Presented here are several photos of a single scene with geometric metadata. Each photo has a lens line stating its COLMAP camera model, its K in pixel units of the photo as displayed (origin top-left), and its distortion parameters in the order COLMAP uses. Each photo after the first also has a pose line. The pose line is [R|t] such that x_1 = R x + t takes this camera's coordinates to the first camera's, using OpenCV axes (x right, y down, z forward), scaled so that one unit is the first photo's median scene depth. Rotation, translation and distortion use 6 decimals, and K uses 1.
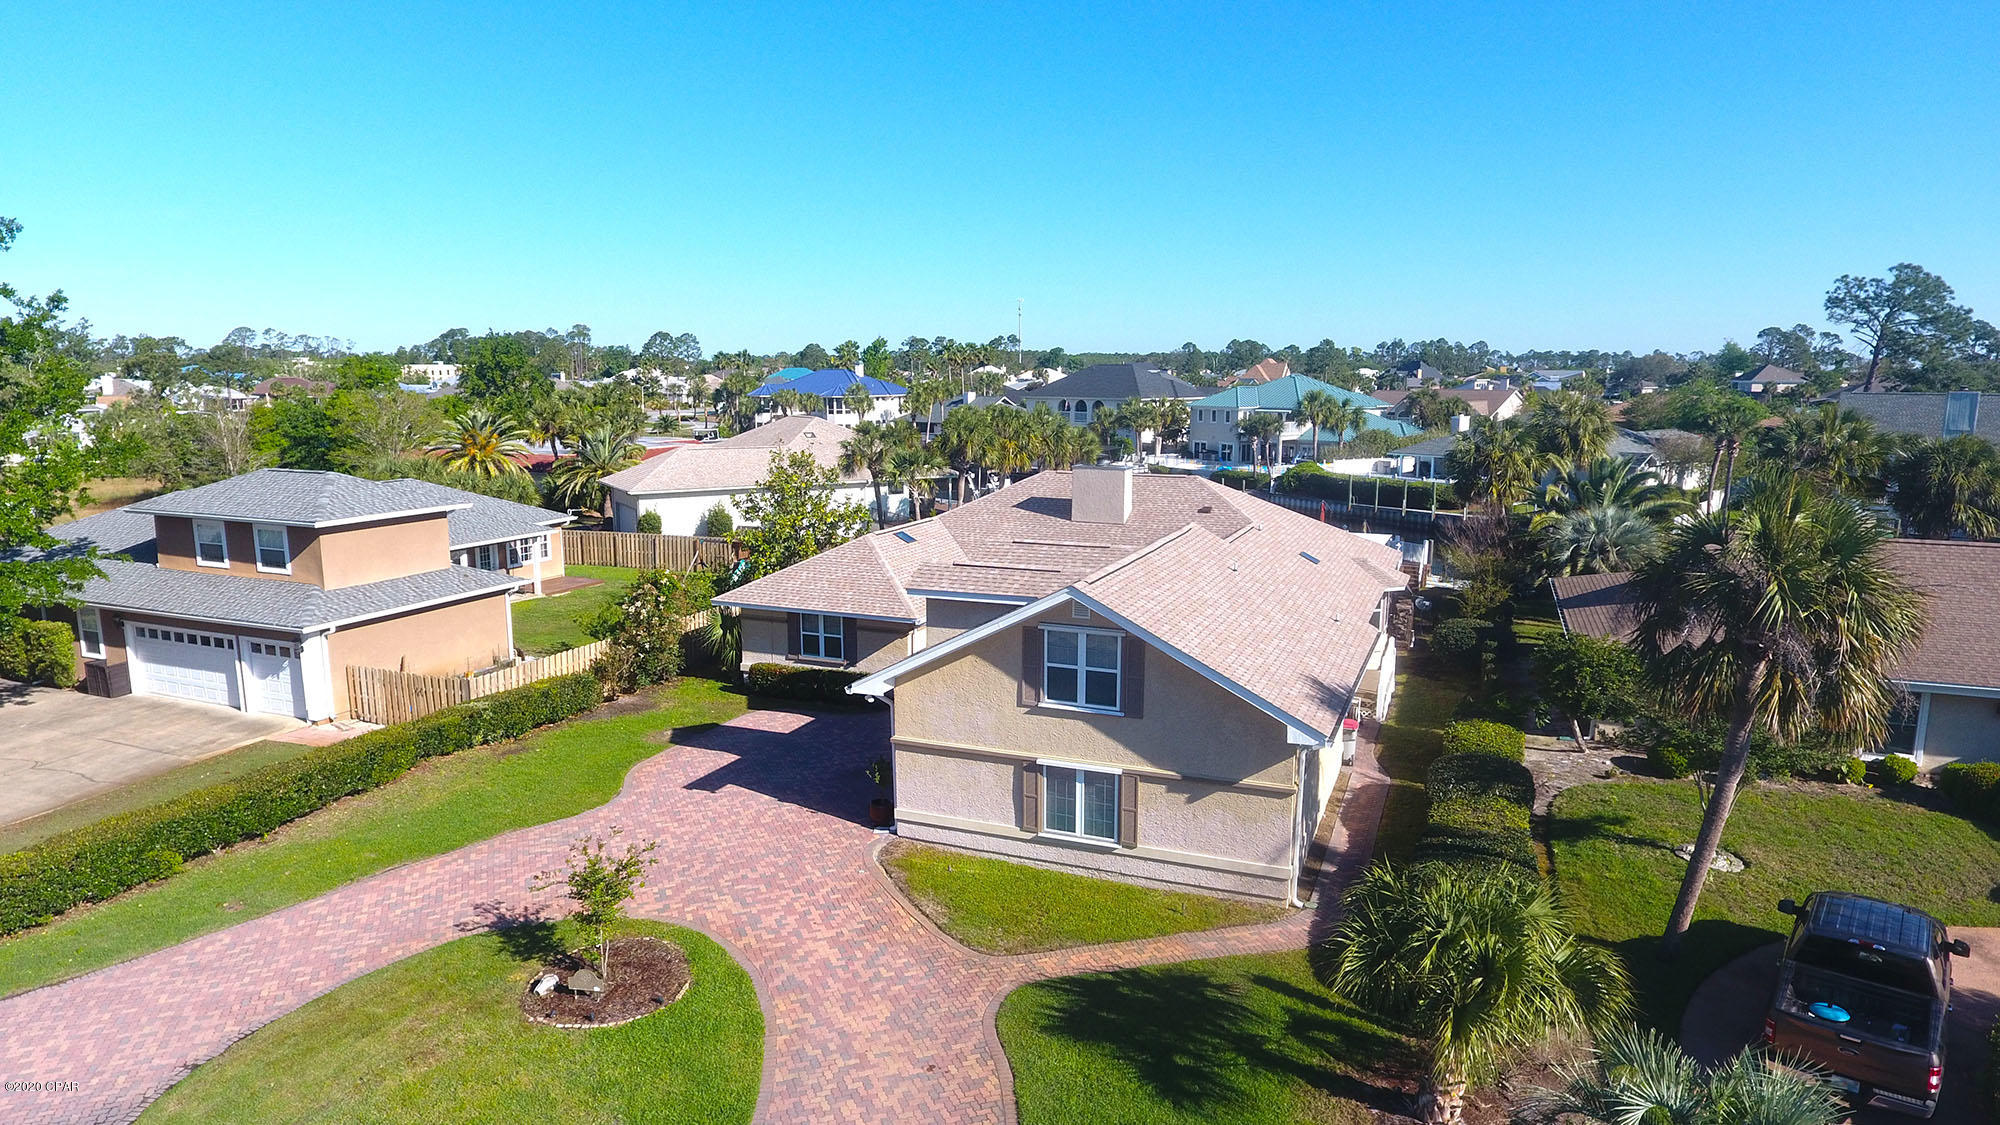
lens RADIAL K [[1169.2, 0, 995.3], [0, 1169.2, 564.7], [0, 0, 1]] dist [-0.005152, -0.001103]
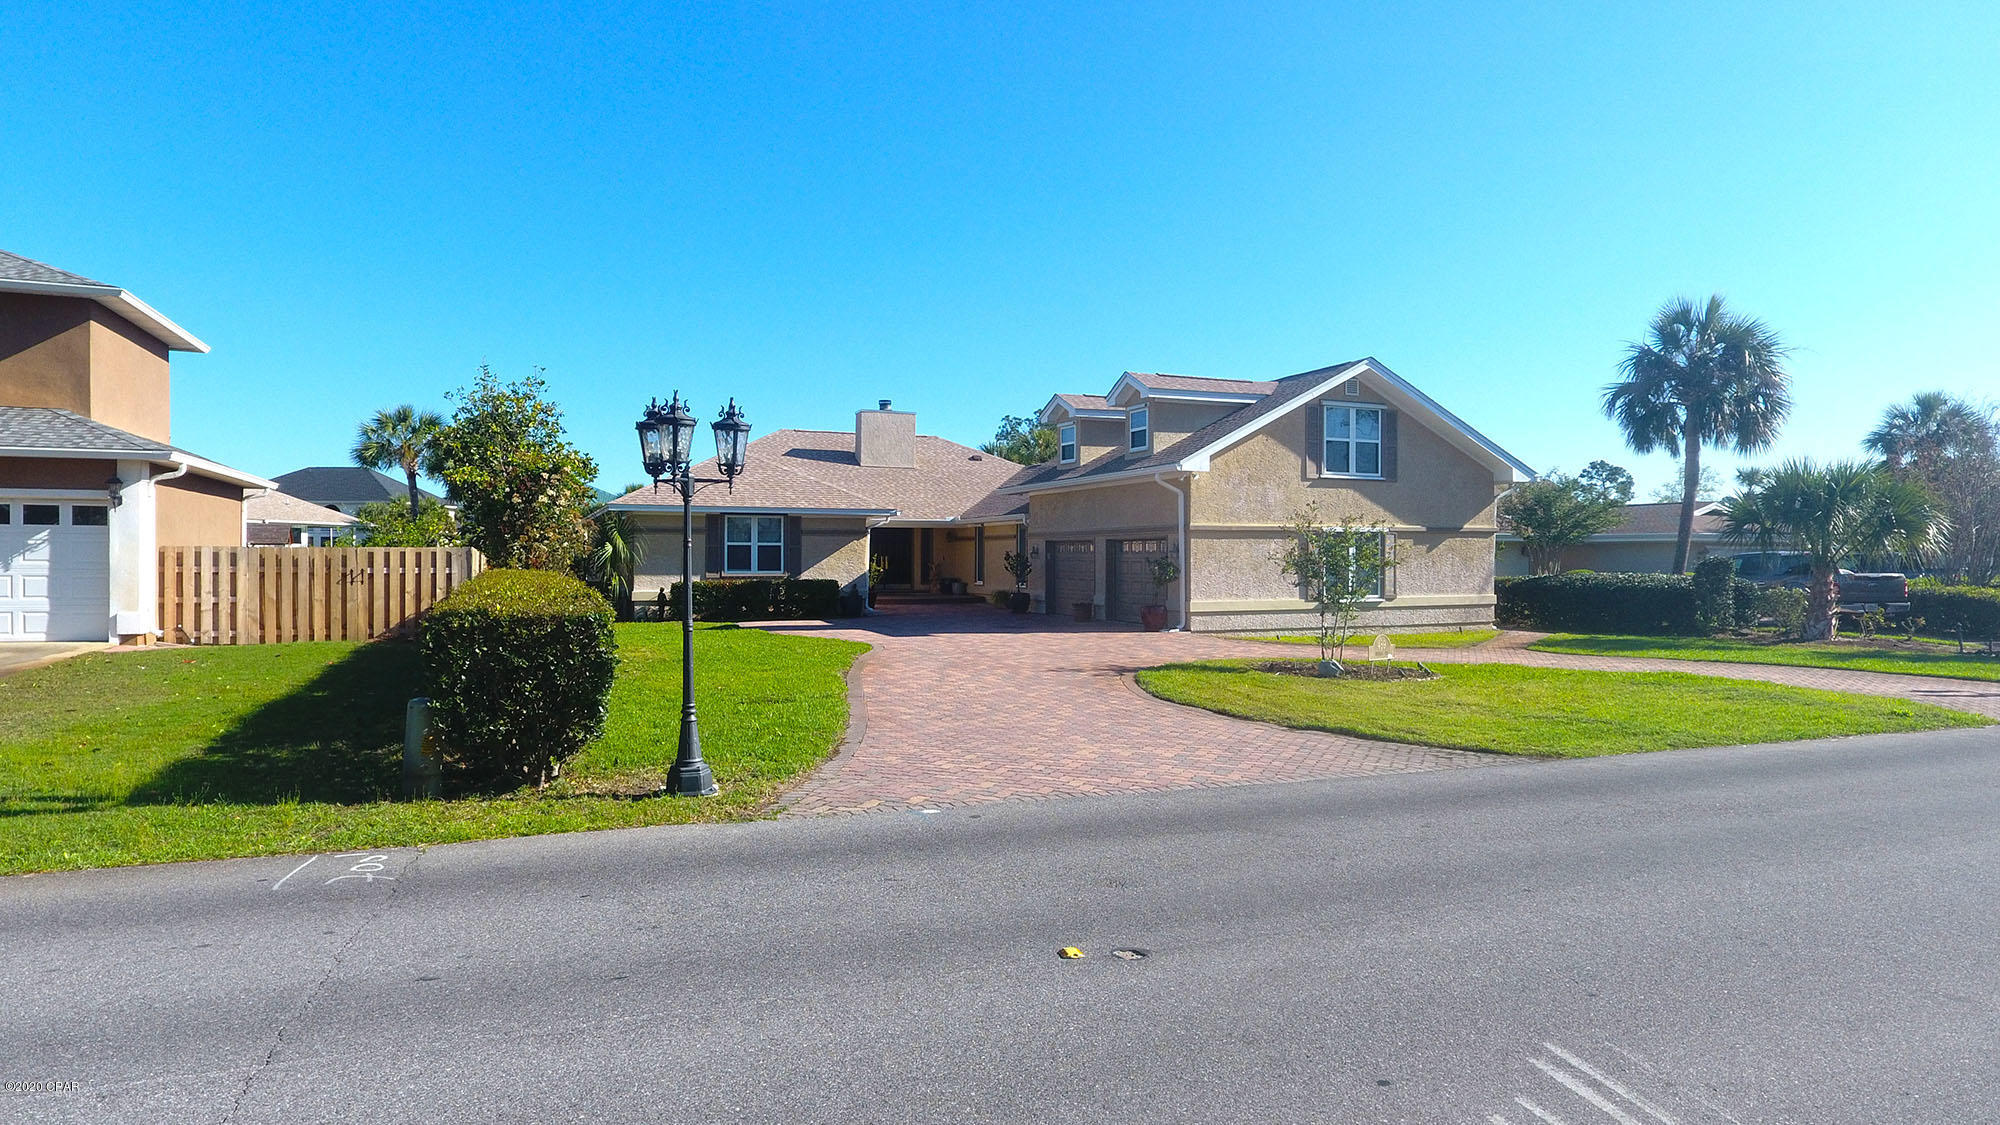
lens RADIAL K [[1169.2, 0, 995.3], [0, 1169.2, 564.7], [0, 0, 1]] dist [-0.005152, -0.001103]
pose [[0.705807, -0.000227, 0.708404, -0.932060], [0.113482, 0.987122, -0.112750, 0.283351], [-0.699255, 0.159971, 0.696744, 0.454599]]
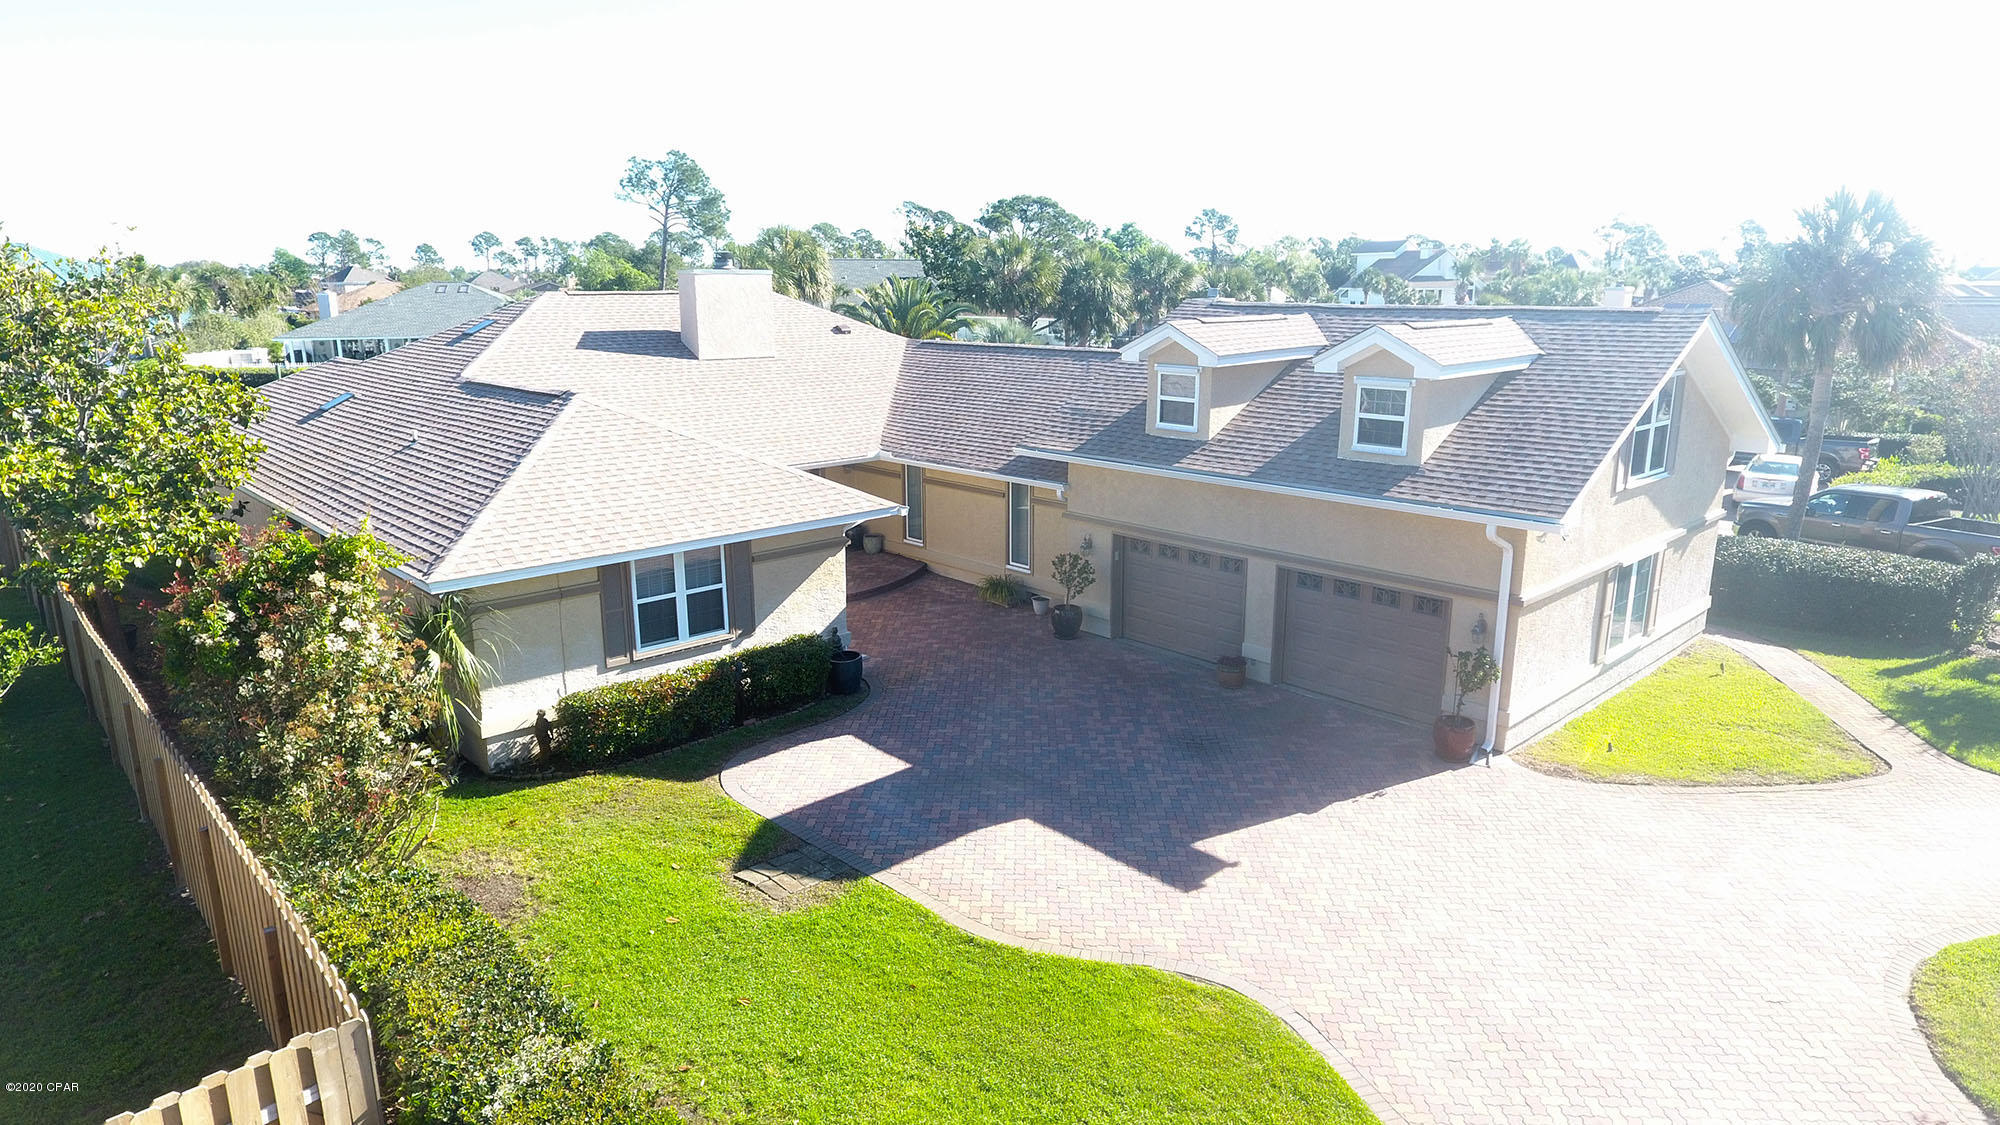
lens RADIAL K [[1169.2, 0, 995.3], [0, 1169.2, 564.7], [0, 0, 1]] dist [-0.005152, -0.001103]
pose [[0.410528, -0.215576, 0.885999, -0.779596], [0.154047, 0.974082, 0.165630, -0.016832], [-0.898741, 0.068490, 0.433097, 1.020516]]
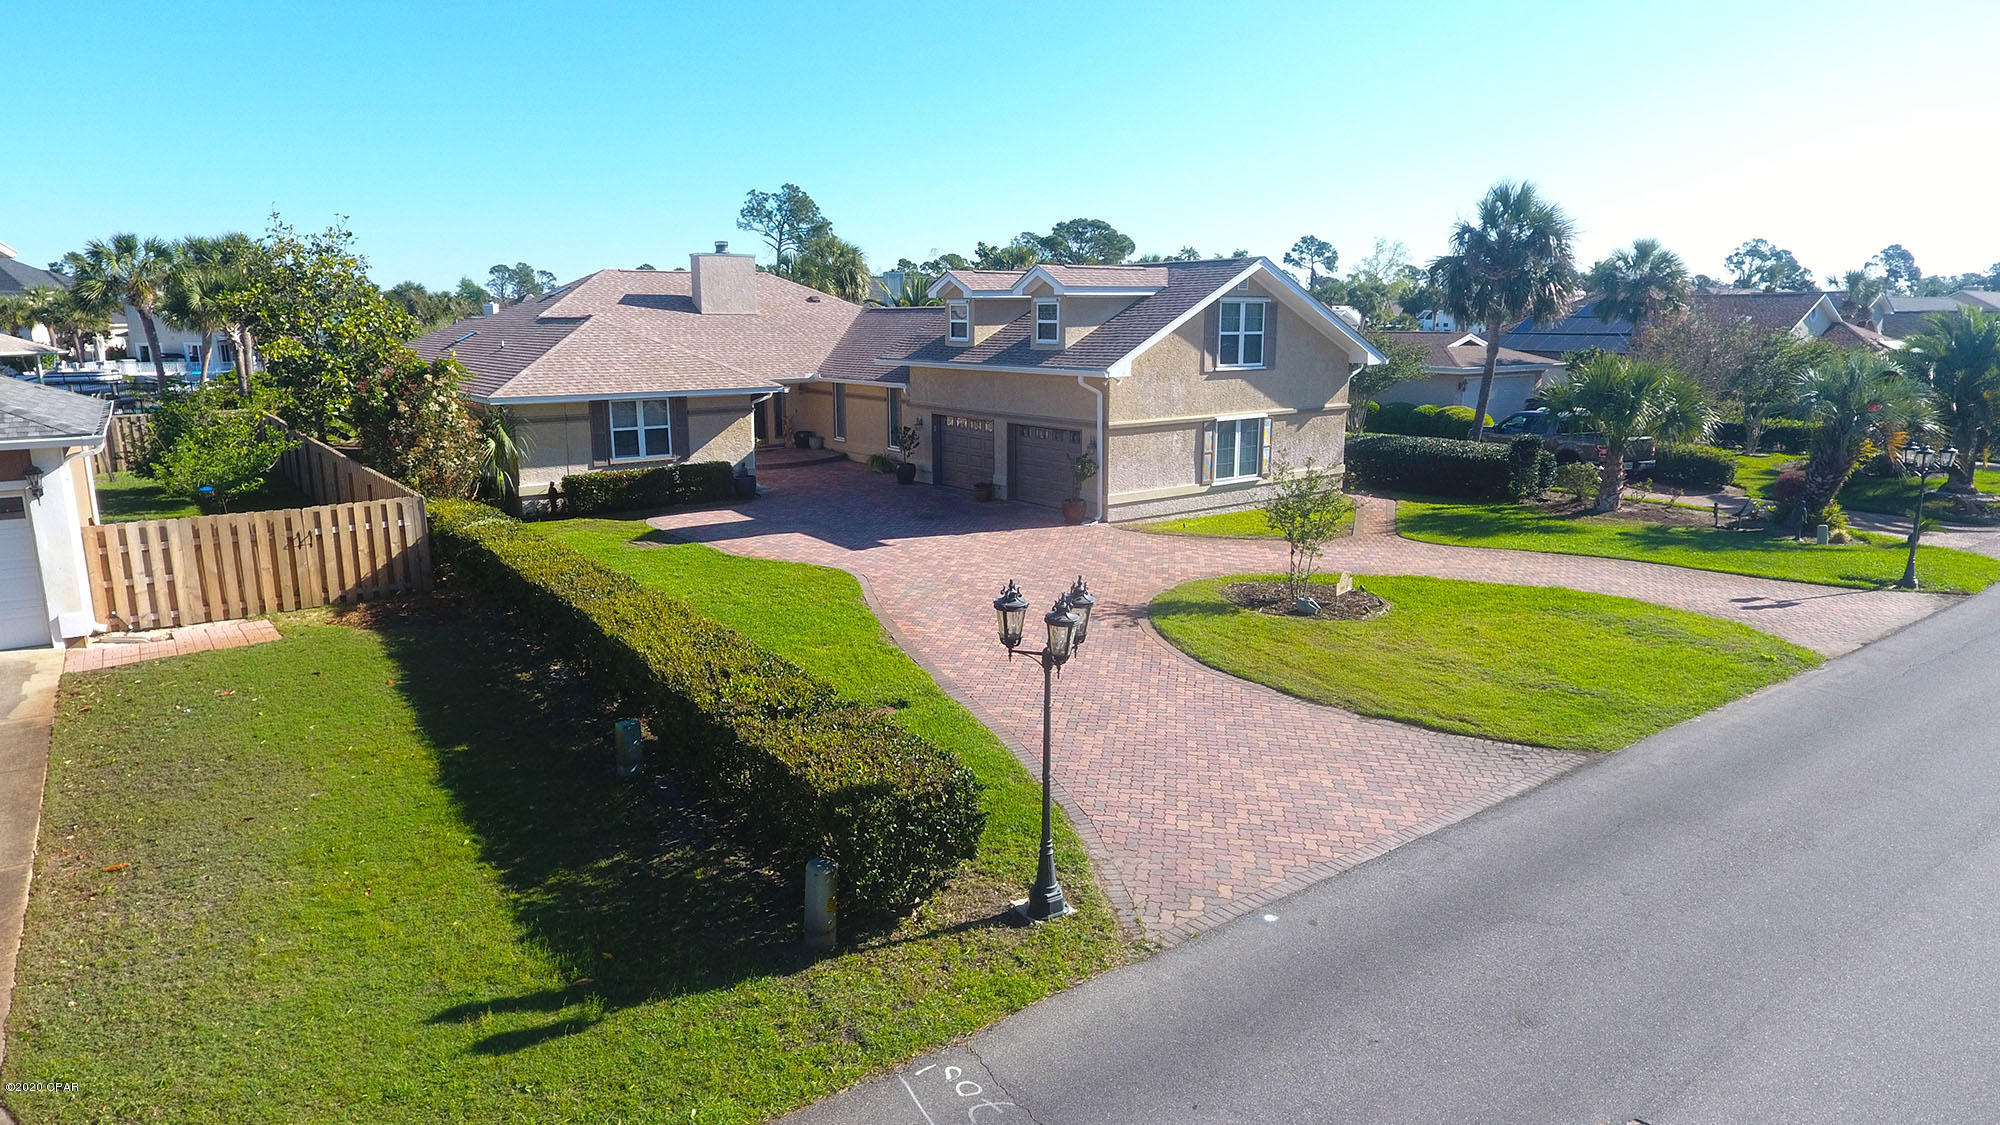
lens RADIAL K [[1169.2, 0, 995.3], [0, 1169.2, 564.7], [0, 0, 1]] dist [-0.005152, -0.001103]
pose [[0.517198, -0.178449, 0.837056, -1.075018], [0.143170, 0.982280, 0.120947, 0.135353], [-0.843806, 0.057288, 0.533582, 0.558410]]
